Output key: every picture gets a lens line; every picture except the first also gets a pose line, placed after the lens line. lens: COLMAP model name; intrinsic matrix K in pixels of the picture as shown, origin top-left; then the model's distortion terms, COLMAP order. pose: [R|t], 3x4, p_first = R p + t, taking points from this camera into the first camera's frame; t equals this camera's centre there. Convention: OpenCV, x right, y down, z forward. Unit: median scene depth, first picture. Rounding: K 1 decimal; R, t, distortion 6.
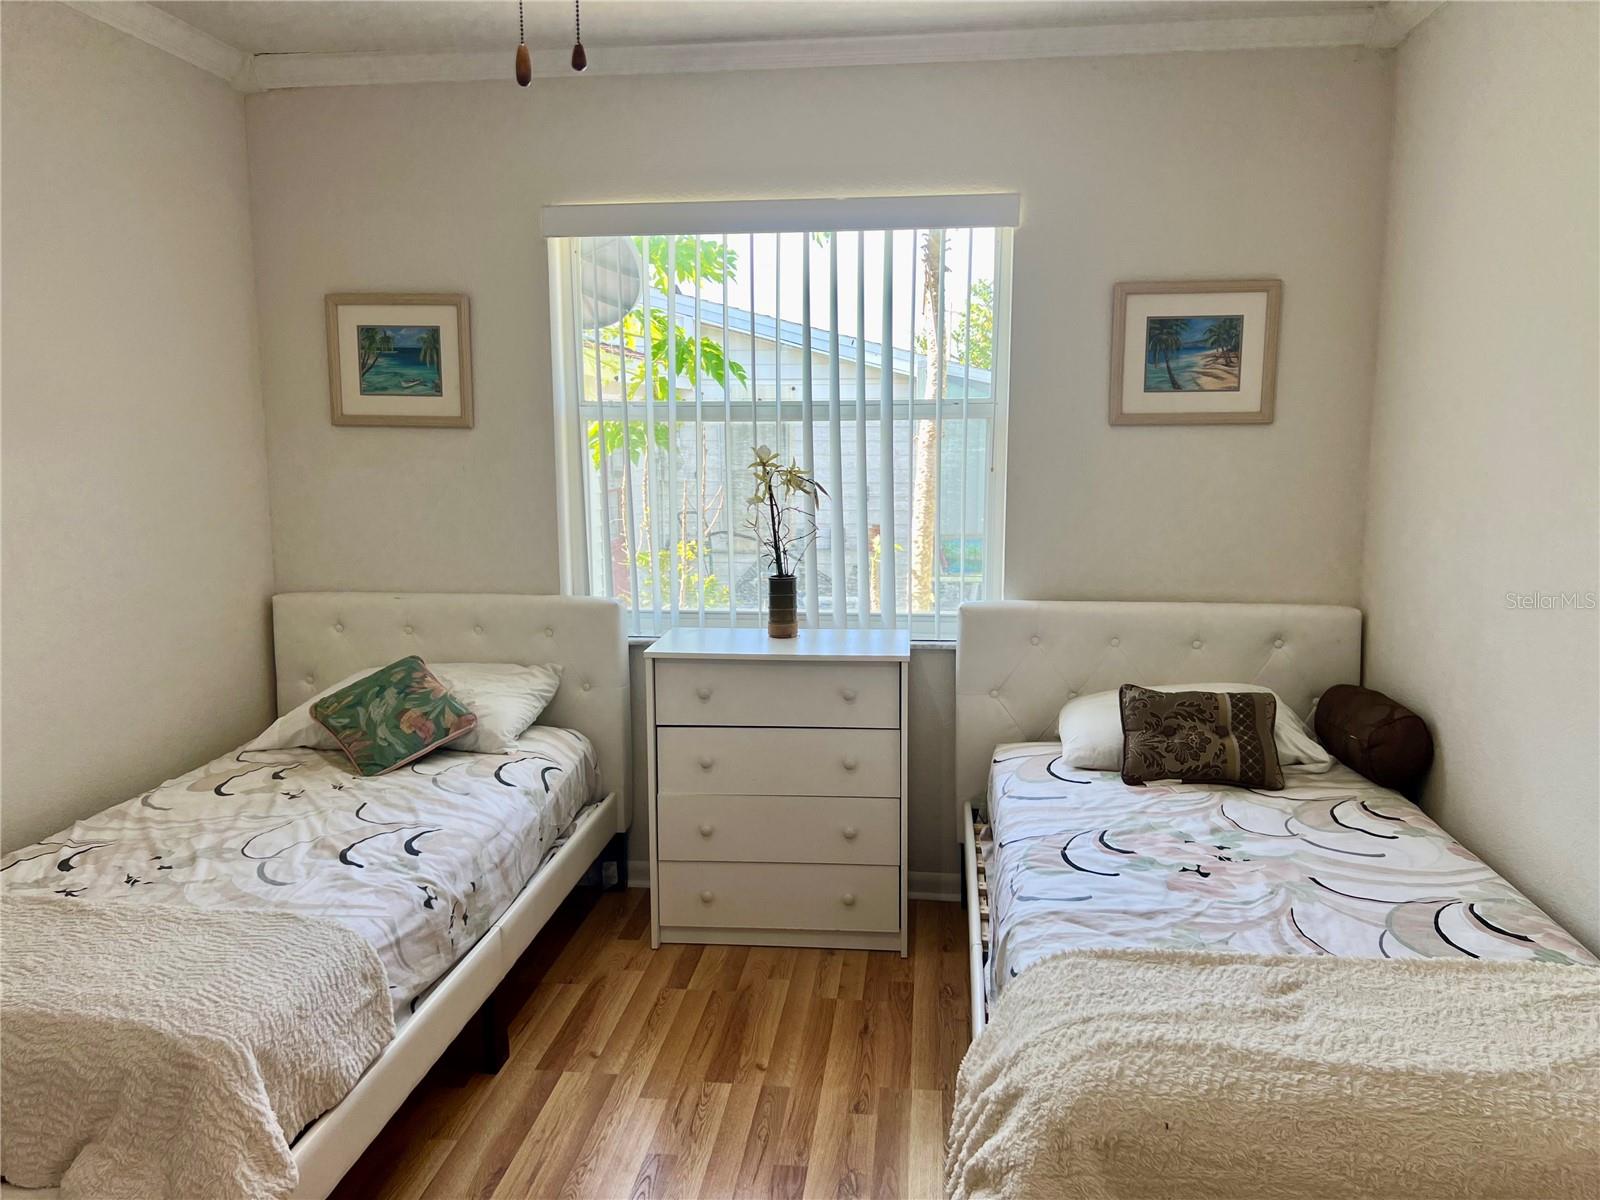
lens RADIAL K [[1221.9, 0, 800.0], [0, 1221.9, 600.0], [0, 0, 1]] dist [0.007689, 0.005202]
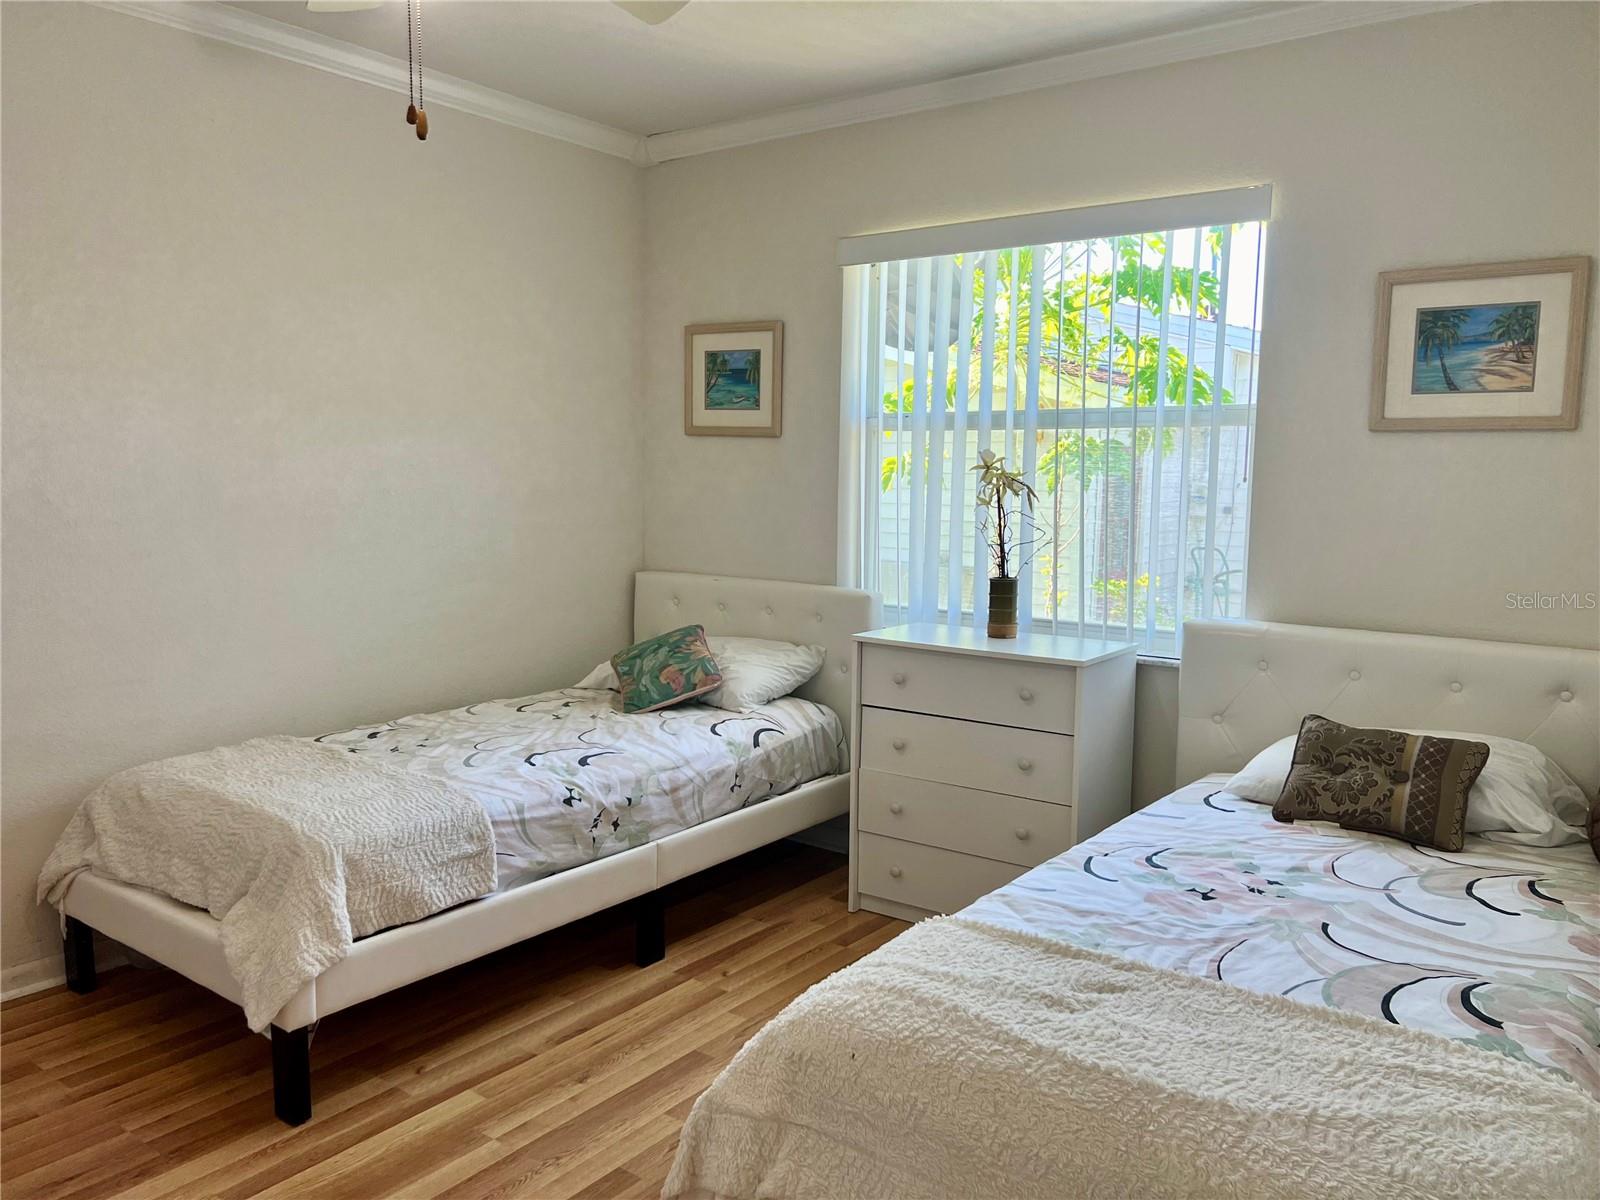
lens RADIAL K [[1217.4, 0, 800.0], [0, 1217.4, 600.0], [0, 0, 1]] dist [0.081576, -0.134966]
pose [[0.861467, 0.070541, -0.502891, 0.404691], [-0.089795, 0.995860, -0.014131, 0.032912], [0.499812, 0.057330, 0.864234, 0.027763]]
